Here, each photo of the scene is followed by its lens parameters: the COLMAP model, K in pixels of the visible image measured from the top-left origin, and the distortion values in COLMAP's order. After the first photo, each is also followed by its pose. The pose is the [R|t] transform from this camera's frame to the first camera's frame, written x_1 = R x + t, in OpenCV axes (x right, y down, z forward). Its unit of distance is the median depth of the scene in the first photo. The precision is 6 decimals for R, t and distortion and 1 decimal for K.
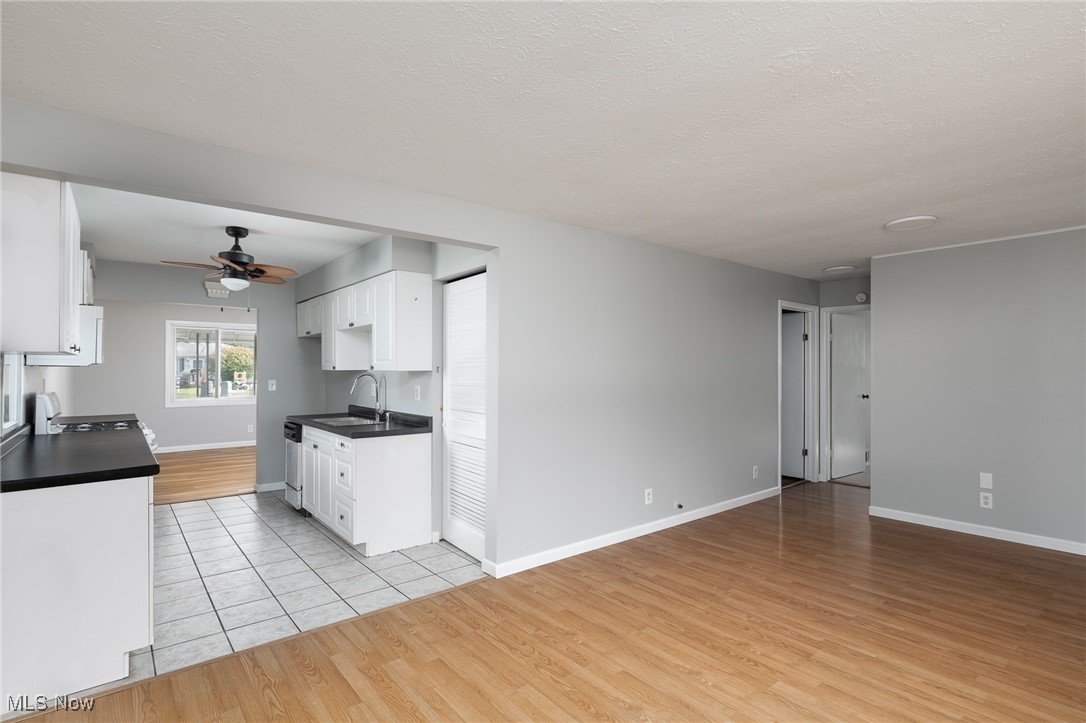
lens RADIAL K [[527.7, 0, 527.5], [0, 527.7, 368.6], [0, 0, 1]] dist [0.001764, -0.000363]
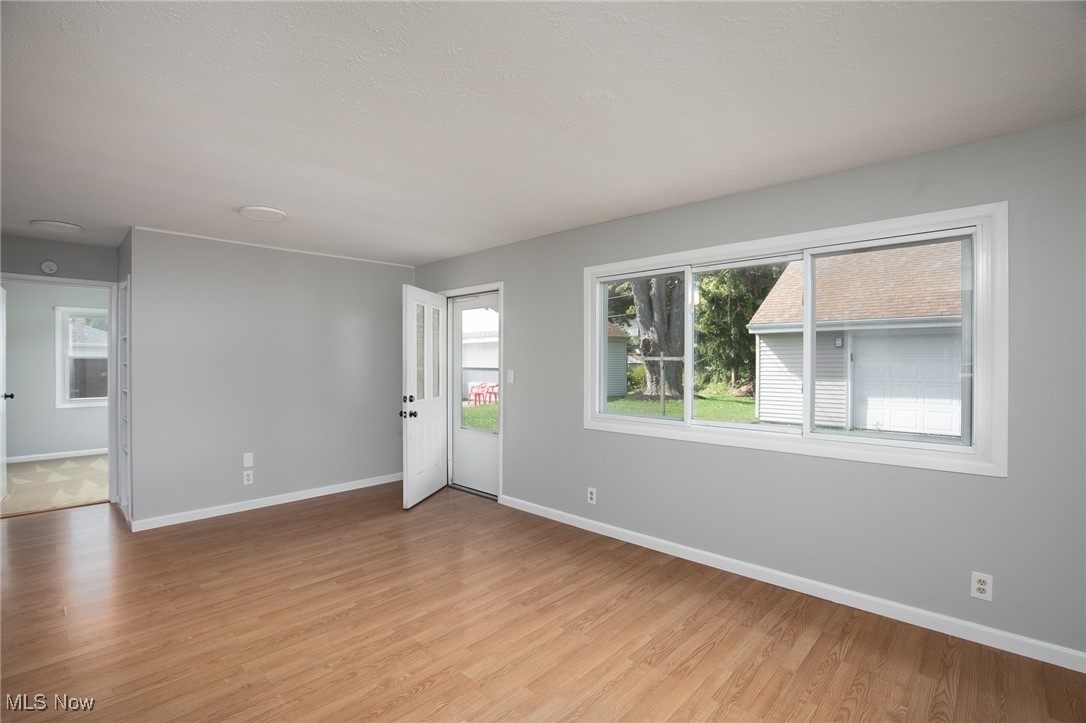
lens RADIAL K [[496.3, 0, 545.4], [0, 496.3, 363.1], [0, 0, 1]] dist [-0.030897, 0.002653]
pose [[-0.152978, -0.003234, 0.988224, -0.356665], [-0.001609, 0.999994, 0.003023, 0.004963], [-0.988228, -0.001127, -0.152983, 0.769478]]
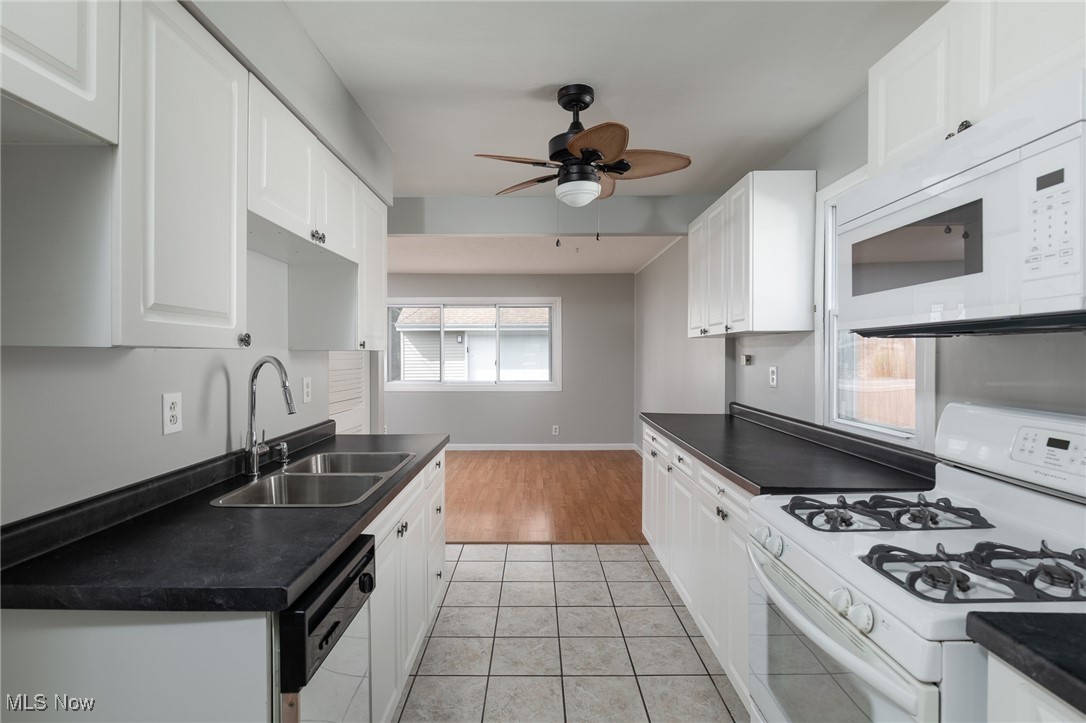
lens RADIAL K [[527.7, 0, 537.7], [0, 527.7, 357.5], [0, 0, 1]] dist [0.001764, -0.000363]
pose [[-0.786860, -0.002212, 0.617127, -1.156672], [0.002839, 0.999970, 0.007205, 0.012370], [-0.617124, 0.007421, -0.786831, 1.952465]]
